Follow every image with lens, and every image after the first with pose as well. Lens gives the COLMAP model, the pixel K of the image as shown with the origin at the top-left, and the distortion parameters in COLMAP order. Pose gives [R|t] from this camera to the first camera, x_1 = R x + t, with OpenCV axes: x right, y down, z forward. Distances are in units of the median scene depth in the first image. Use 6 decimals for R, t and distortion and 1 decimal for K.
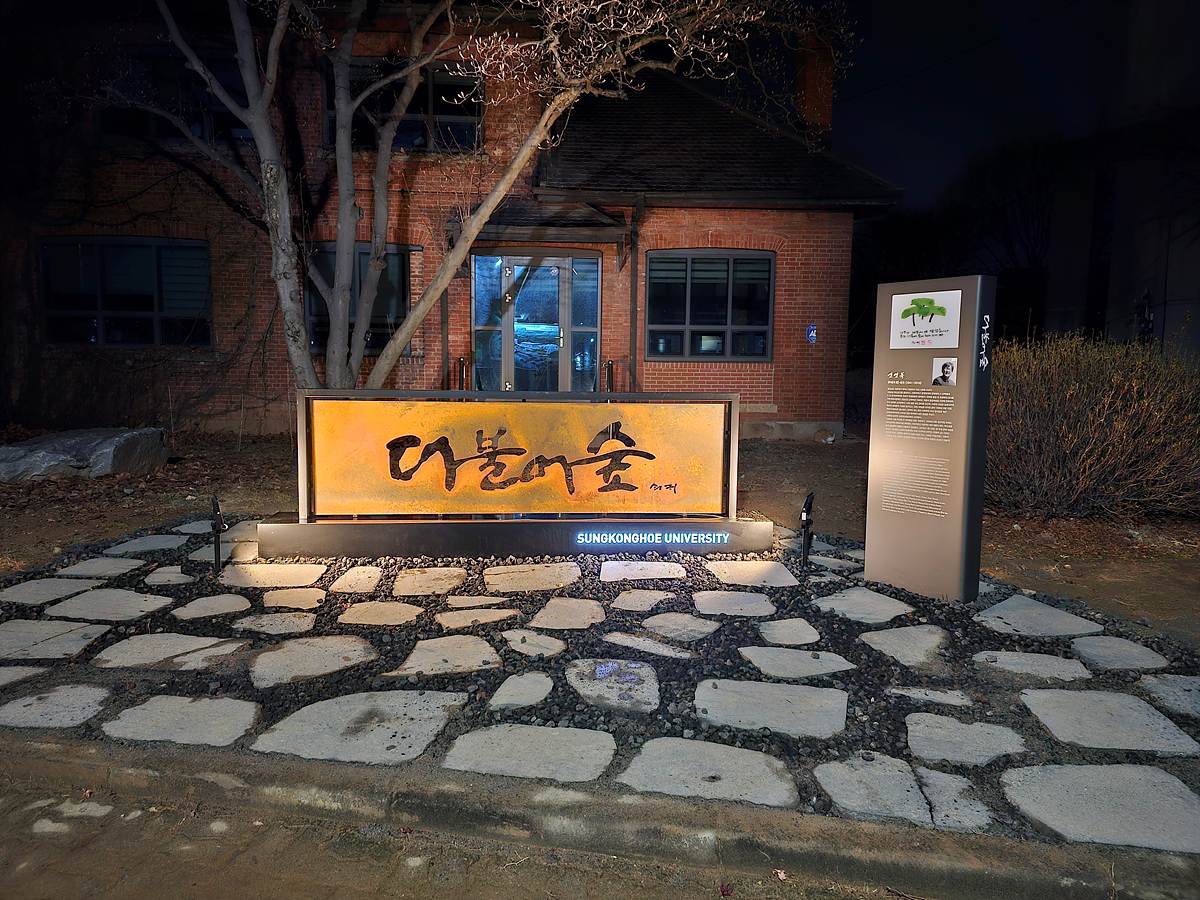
lens RADIAL K [[801.6, 0, 598.5], [0, 801.6, 448.7], [0, 0, 1]] dist [0.008092, 0.000971]
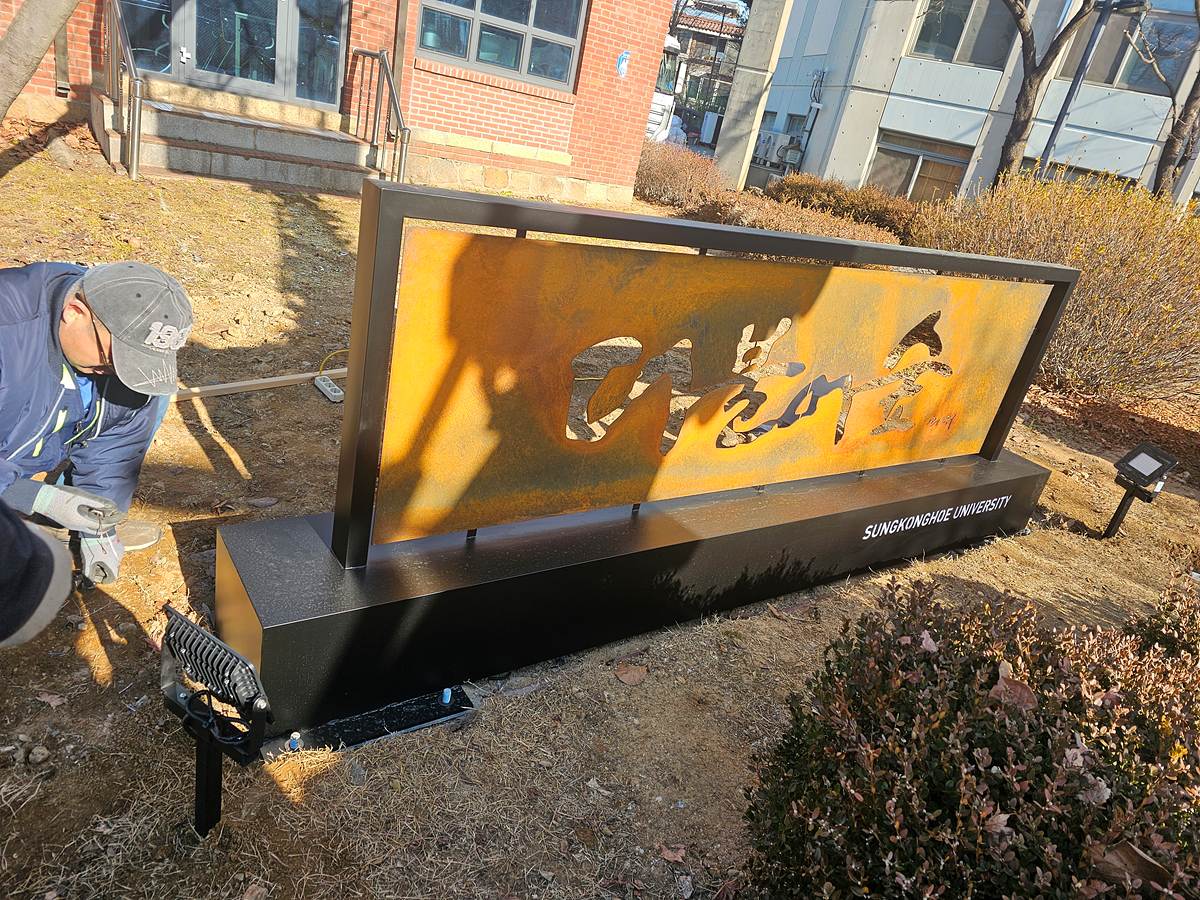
lens RADIAL K [[801.6, 0, 599.4], [0, 801.6, 448.5], [0, 0, 1]] dist [0.008092, 0.000971]
pose [[0.835560, -0.063266, 0.545744, -0.455294], [-0.134630, 0.939483, 0.315036, -0.085718], [-0.532648, -0.336705, 0.776477, 0.676890]]
